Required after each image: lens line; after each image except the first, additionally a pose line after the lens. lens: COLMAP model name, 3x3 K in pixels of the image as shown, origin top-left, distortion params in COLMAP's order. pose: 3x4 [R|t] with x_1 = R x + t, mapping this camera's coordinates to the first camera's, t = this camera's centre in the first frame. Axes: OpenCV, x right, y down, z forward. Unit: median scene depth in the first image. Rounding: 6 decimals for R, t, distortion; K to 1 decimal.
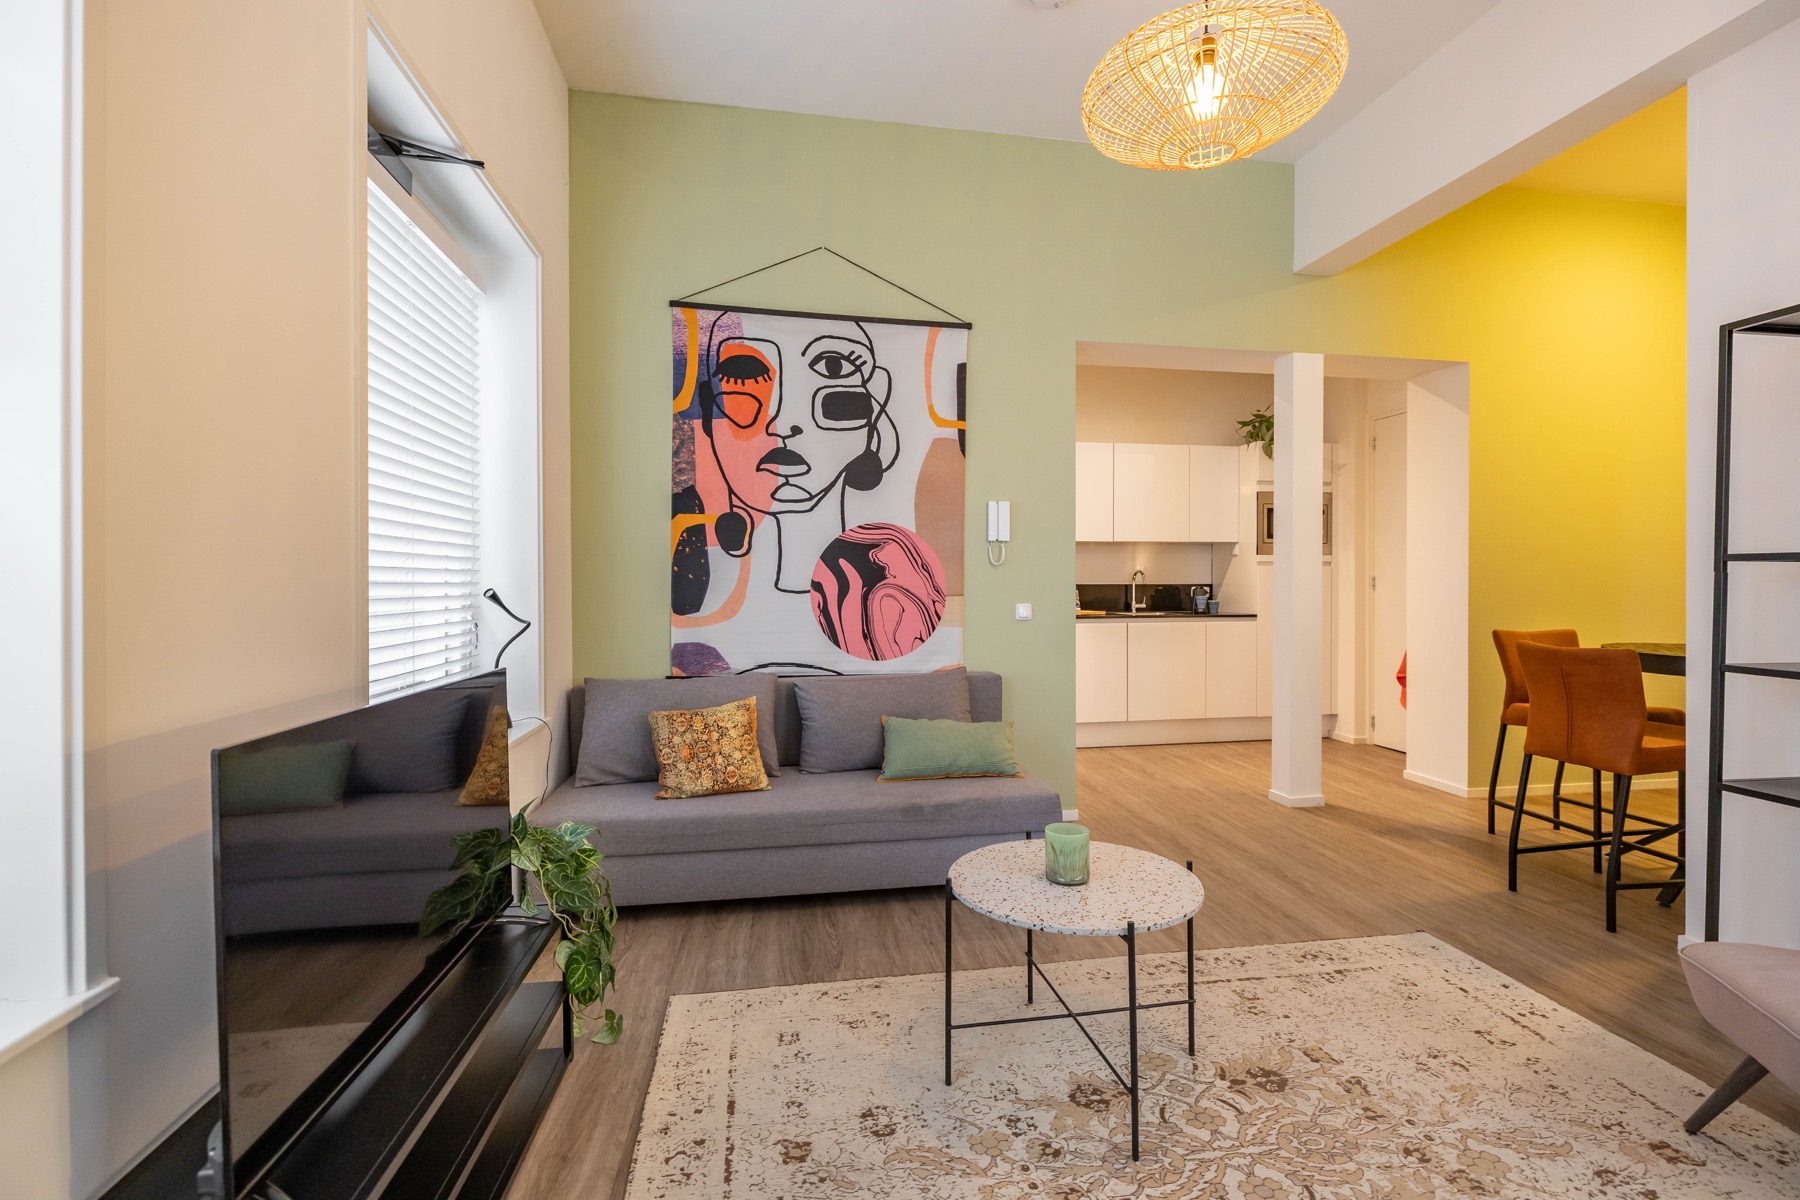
lens RADIAL K [[818.1, 0, 886.7], [0, 818.1, 585.5], [0, 0, 1]] dist [-0.009531, -0.000378]
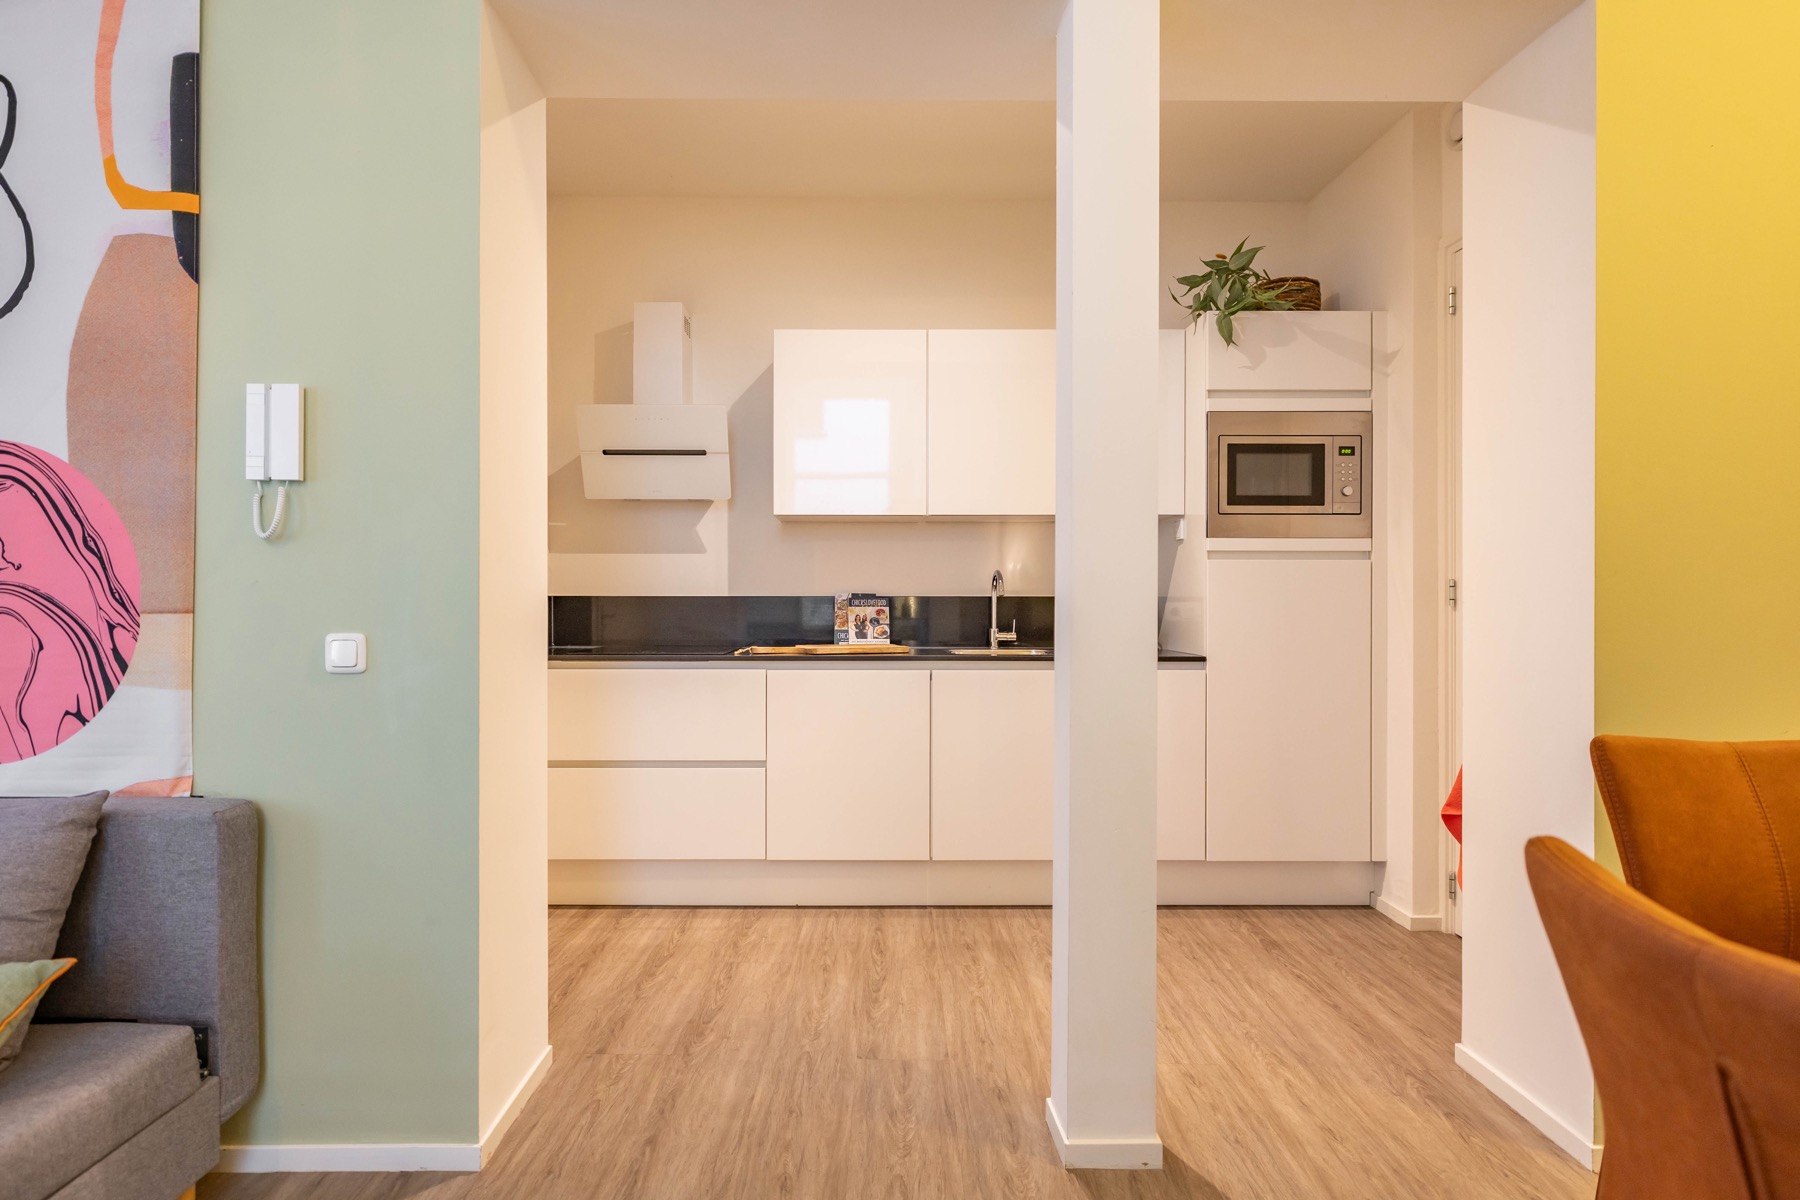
lens RADIAL K [[955.0, 0, 871.0], [0, 955.0, 595.5], [0, 0, 1]] dist [-0.002330, -0.001364]
pose [[0.986826, 0.003914, -0.161737, 0.518301], [-0.005295, 0.999953, -0.008111, 0.005815], [0.161698, 0.008860, 0.986801, 0.583531]]
